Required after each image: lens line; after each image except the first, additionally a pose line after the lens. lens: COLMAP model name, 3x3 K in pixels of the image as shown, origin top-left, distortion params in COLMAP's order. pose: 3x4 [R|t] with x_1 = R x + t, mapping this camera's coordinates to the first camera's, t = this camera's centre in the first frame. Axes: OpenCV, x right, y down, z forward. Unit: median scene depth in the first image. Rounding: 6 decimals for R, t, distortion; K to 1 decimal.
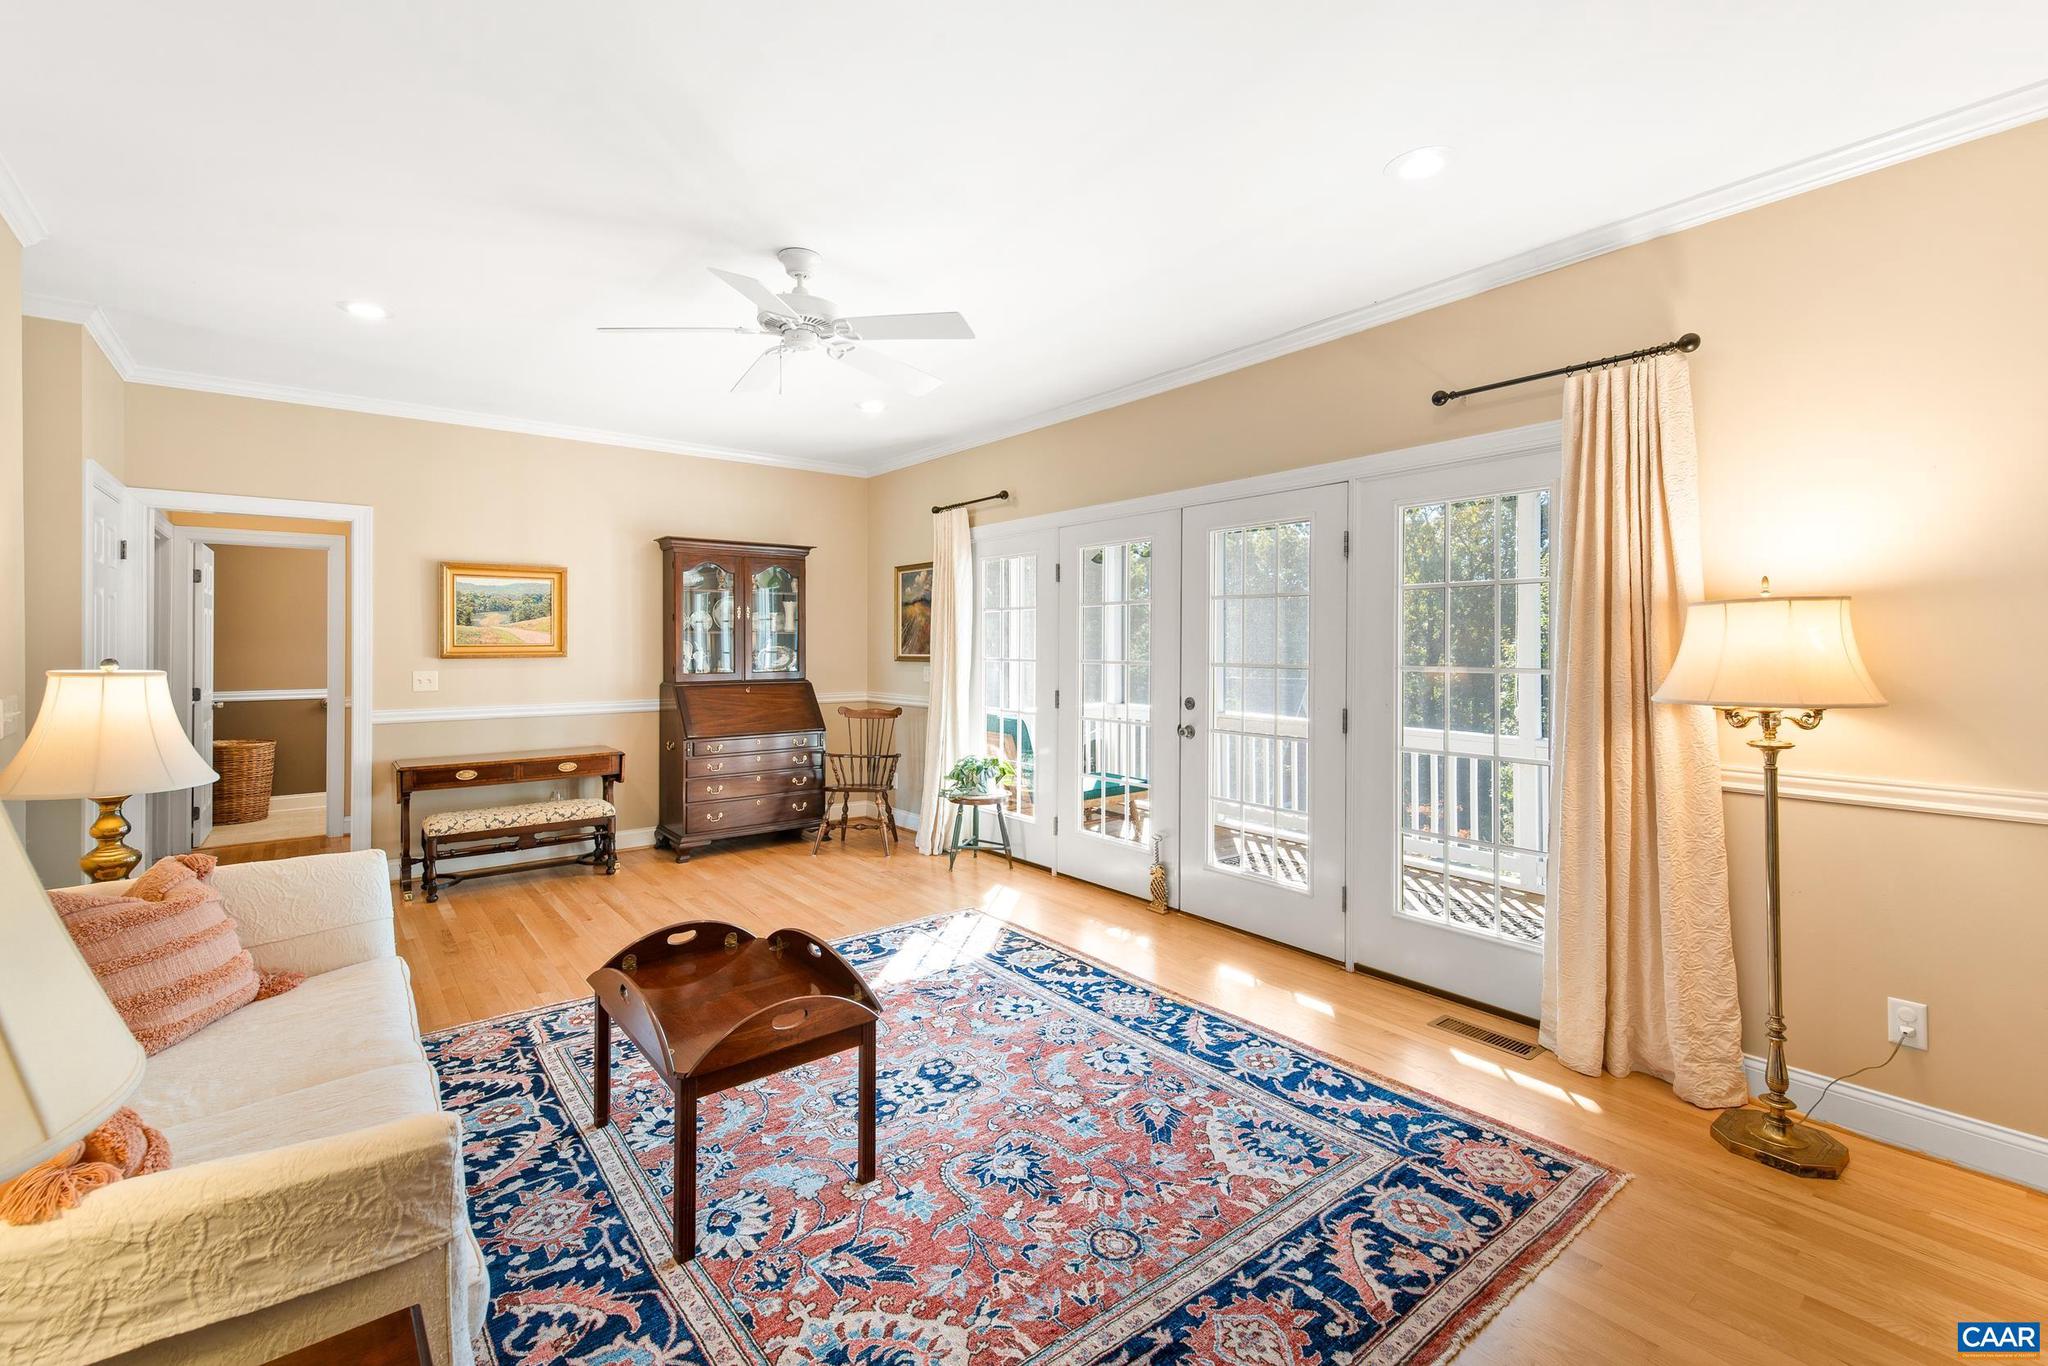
lens RADIAL K [[888.0, 0, 1018.8], [0, 888.0, 640.2], [0, 0, 1]] dist [0.044490, -0.021057]
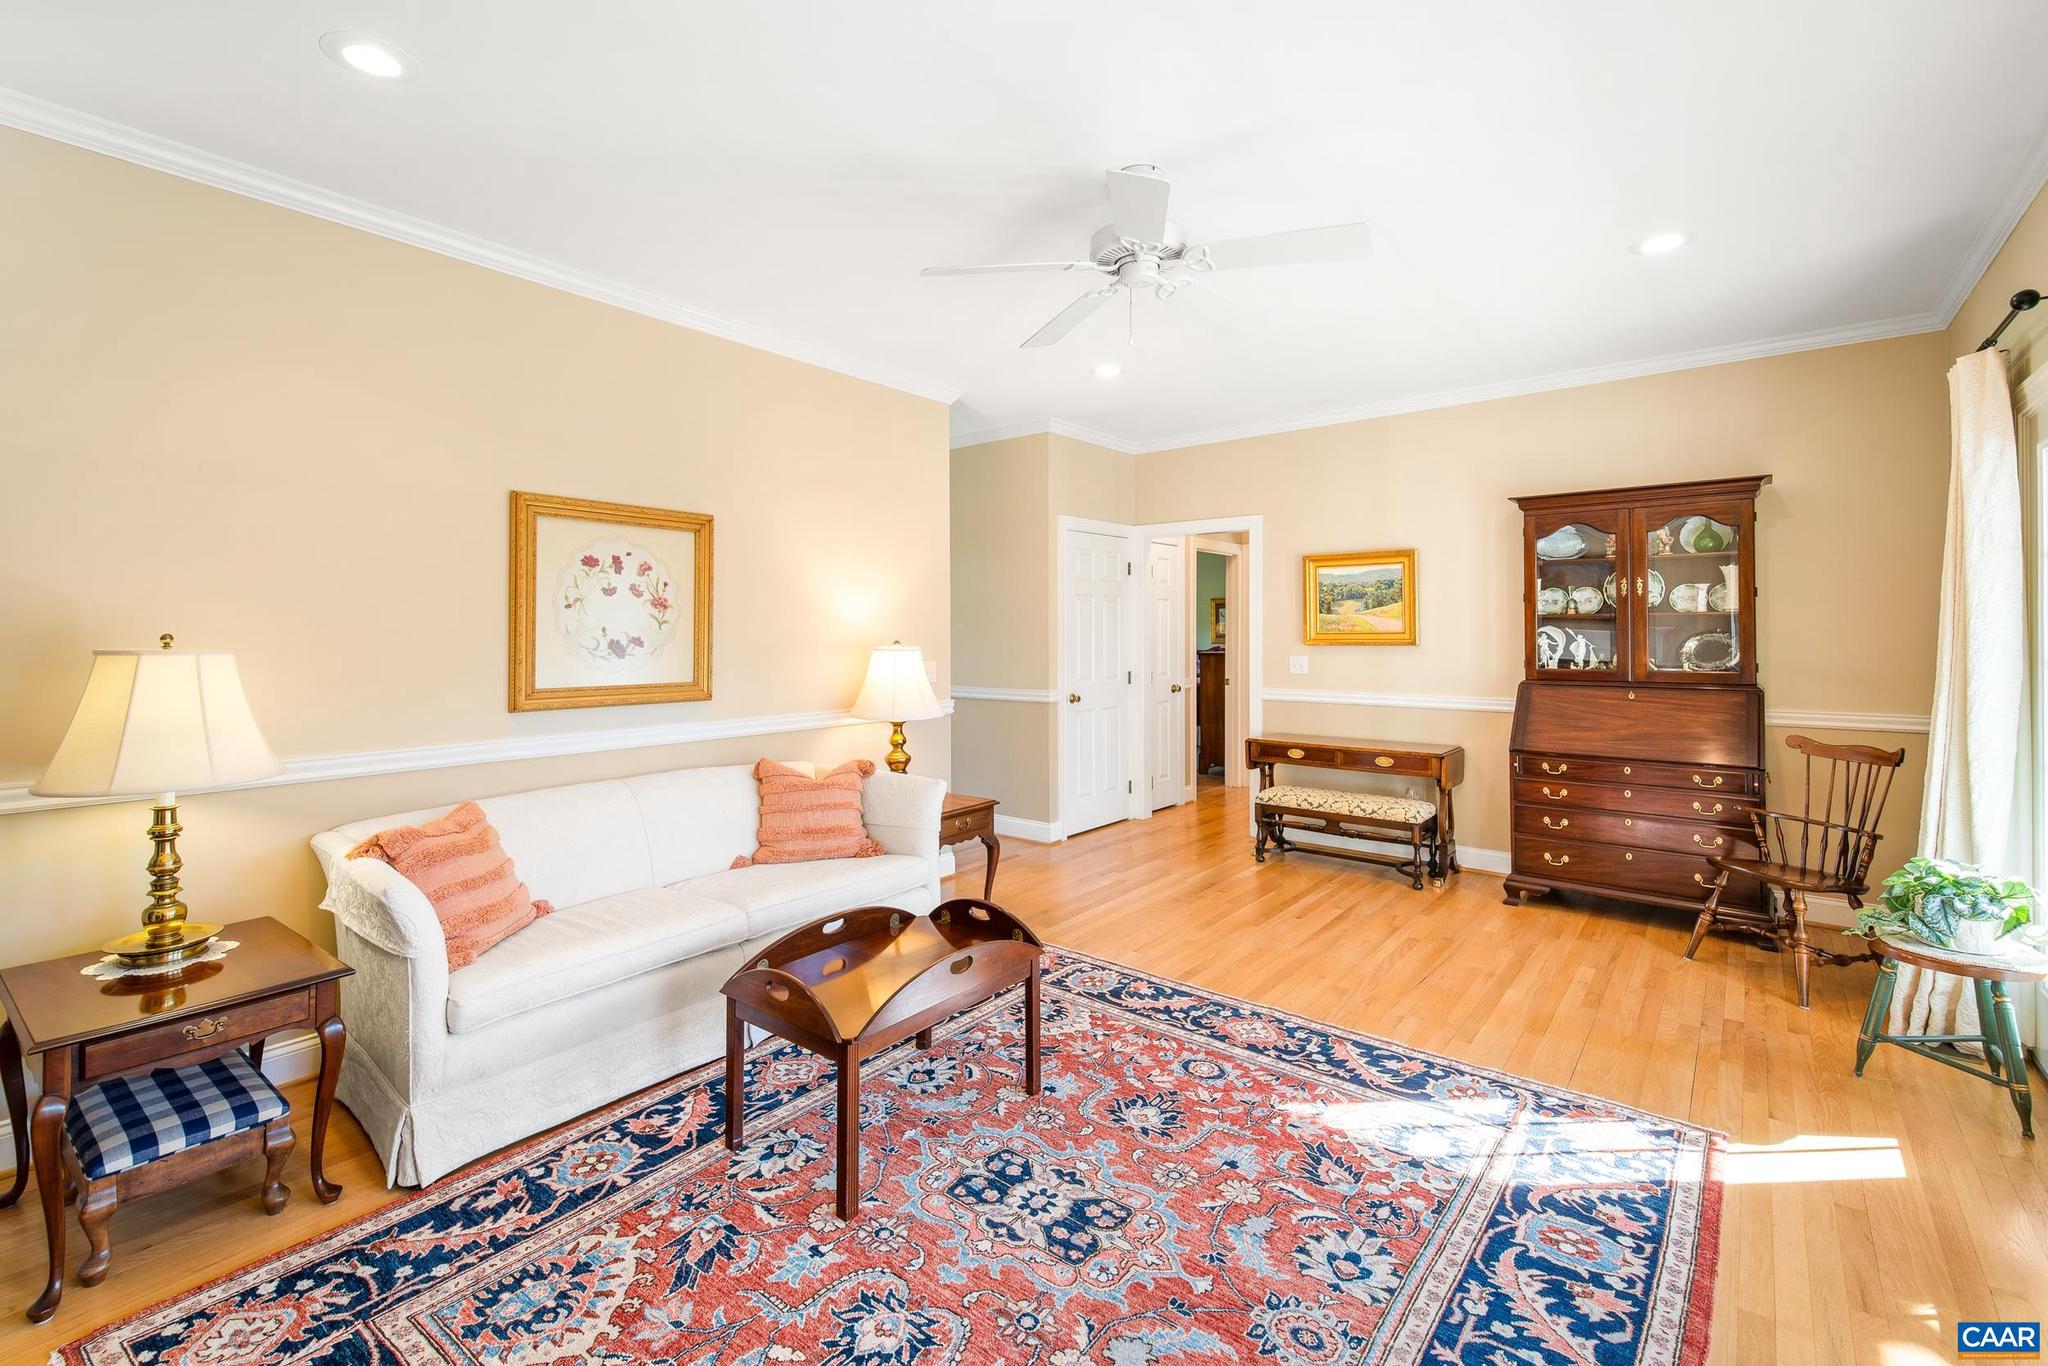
lens RADIAL K [[888.0, 0, 1018.8], [0, 888.0, 640.2], [0, 0, 1]] dist [0.044490, -0.021057]
pose [[0.219243, 0.008793, -0.975631, 0.578389], [0.005436, 0.999933, 0.010233, 0.003386], [0.975655, -0.007547, 0.219181, 0.741994]]
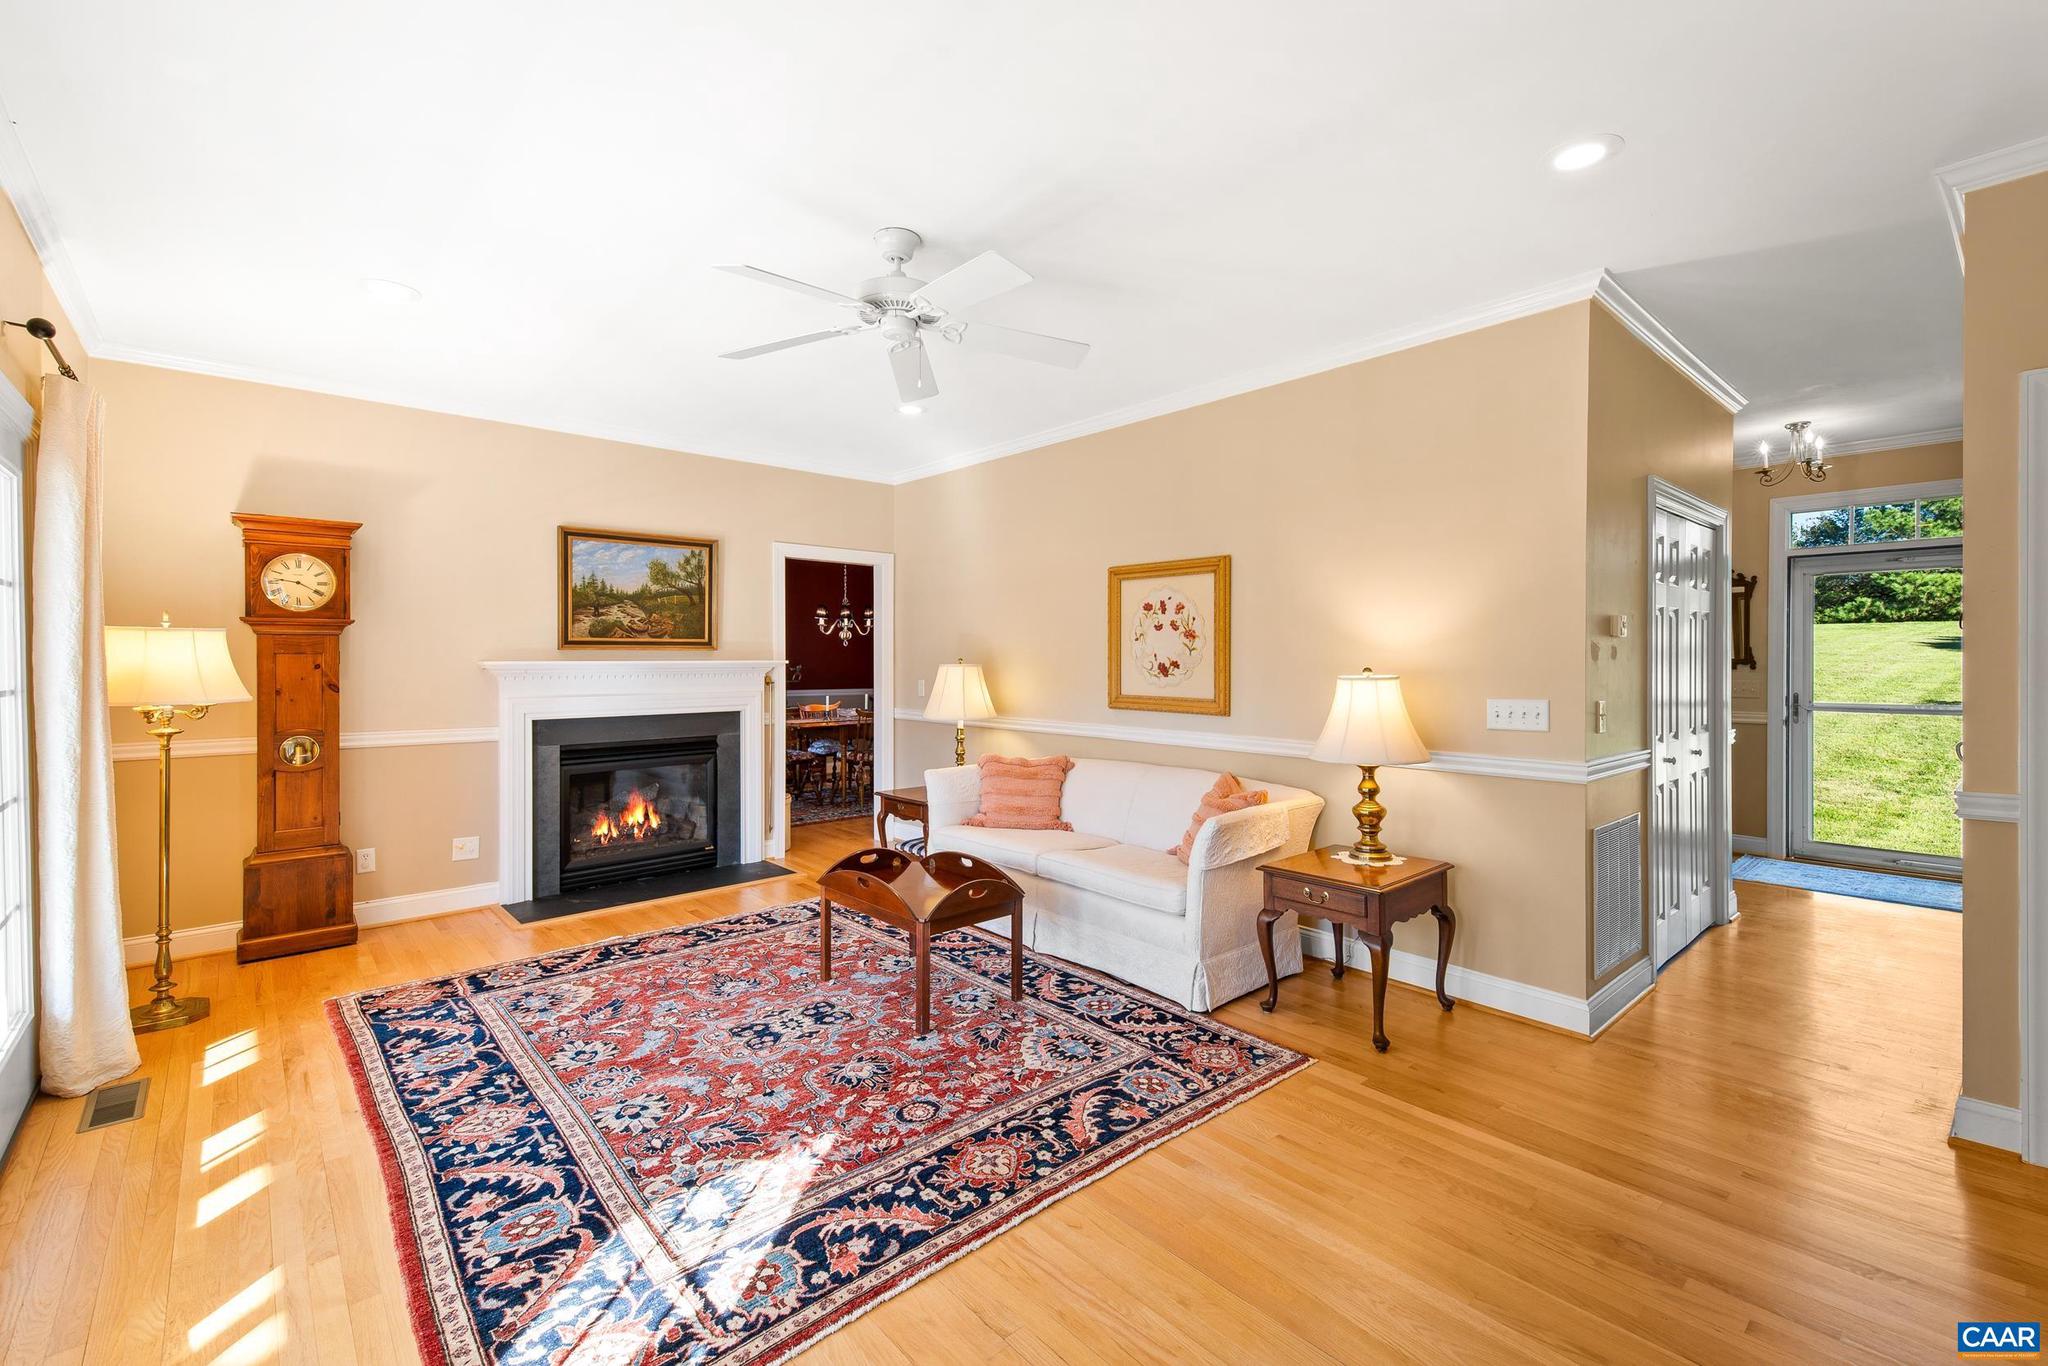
lens RADIAL K [[872.9, 0, 1014.8], [0, 872.9, 657.6], [0, 0, 1]] dist [0.043241, -0.020739]
pose [[-0.998766, 0.001254, -0.049643, -0.333596], [0.001449, 0.999991, -0.003892, 0.008613], [0.049638, -0.003959, -0.998759, 2.012015]]
